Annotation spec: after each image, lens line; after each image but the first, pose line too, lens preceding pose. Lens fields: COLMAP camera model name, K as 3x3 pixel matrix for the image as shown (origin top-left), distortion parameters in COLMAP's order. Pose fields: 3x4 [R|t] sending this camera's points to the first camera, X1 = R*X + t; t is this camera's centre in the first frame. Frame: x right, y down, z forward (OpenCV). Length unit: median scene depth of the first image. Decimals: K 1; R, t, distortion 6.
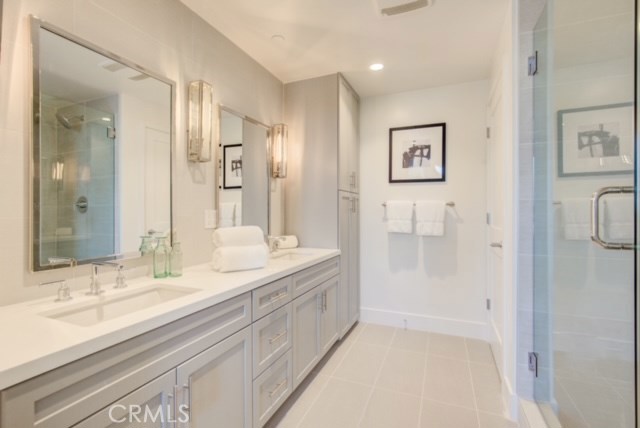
lens RADIAL K [[294.8, 0, 319.4], [0, 294.8, 213.4], [0, 0, 1]] dist [0.004540, 0.000218]
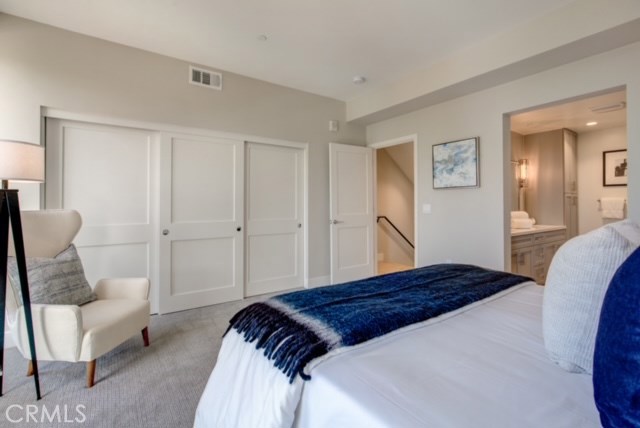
lens RADIAL K [[294.8, 0, 314.1], [0, 294.8, 203.9], [0, 0, 1]] dist [0.004540, 0.000218]
pose [[0.852244, -0.005125, -0.523120, -0.268841], [0.000747, 0.999963, -0.008579, 0.001770], [0.523145, 0.006920, 0.852216, -1.232150]]
